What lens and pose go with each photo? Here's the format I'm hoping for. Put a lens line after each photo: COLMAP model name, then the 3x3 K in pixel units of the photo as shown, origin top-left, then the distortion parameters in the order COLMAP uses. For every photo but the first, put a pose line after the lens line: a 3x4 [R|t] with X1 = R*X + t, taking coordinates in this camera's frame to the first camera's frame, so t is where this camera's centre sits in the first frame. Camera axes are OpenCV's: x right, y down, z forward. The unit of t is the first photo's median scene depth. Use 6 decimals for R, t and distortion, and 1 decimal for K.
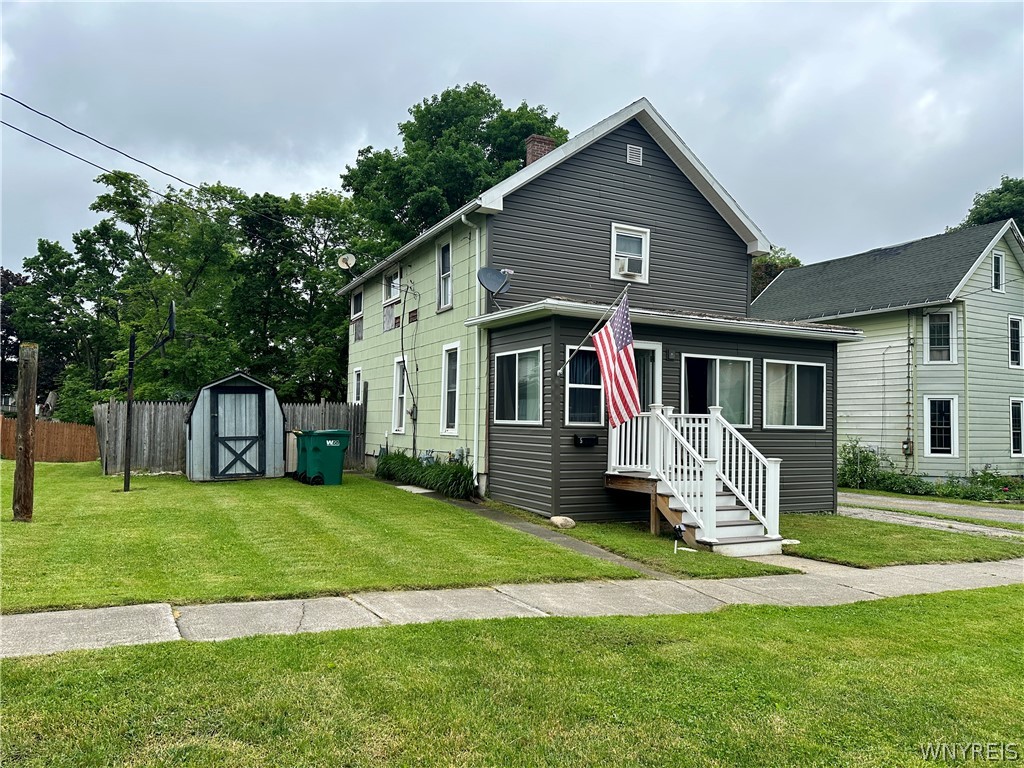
lens RADIAL K [[722.4, 0, 513.9], [0, 722.4, 385.7], [0, 0, 1]] dist [0.050497, -0.054196]
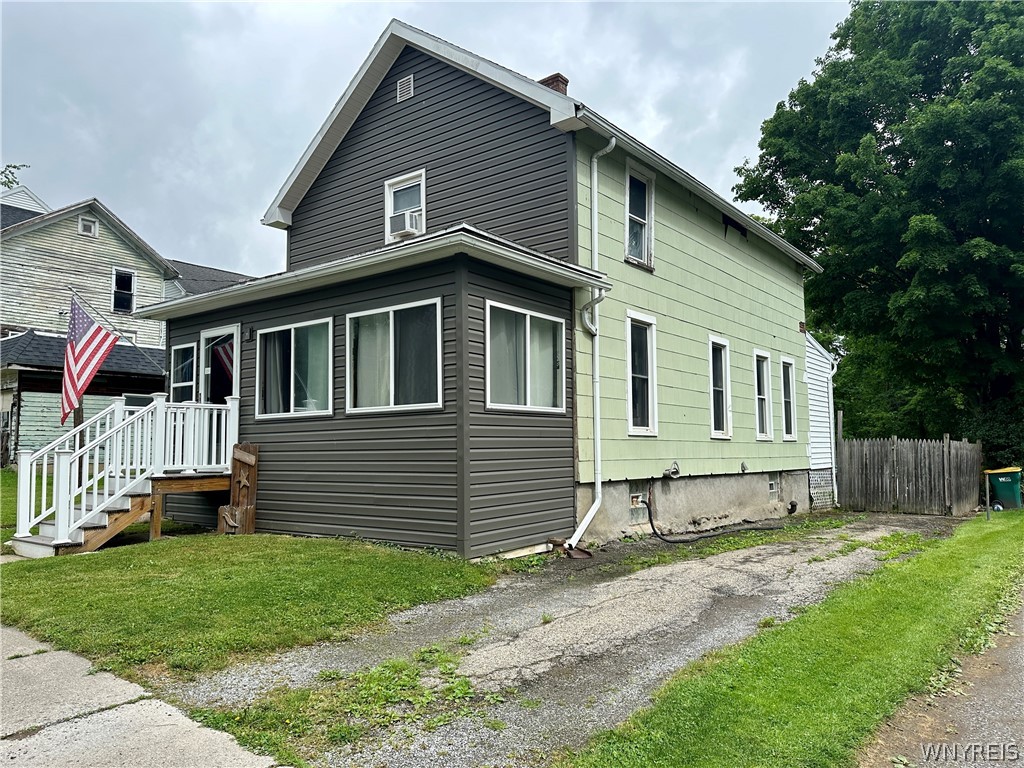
lens RADIAL K [[722.4, 0, 513.9], [0, 722.4, 385.7], [0, 0, 1]] dist [0.050497, -0.054196]
pose [[0.415506, -0.097215, -0.904380, 0.985640], [0.066298, 0.994864, -0.076482, 0.091045], [0.907171, -0.028180, 0.419817, 0.808504]]
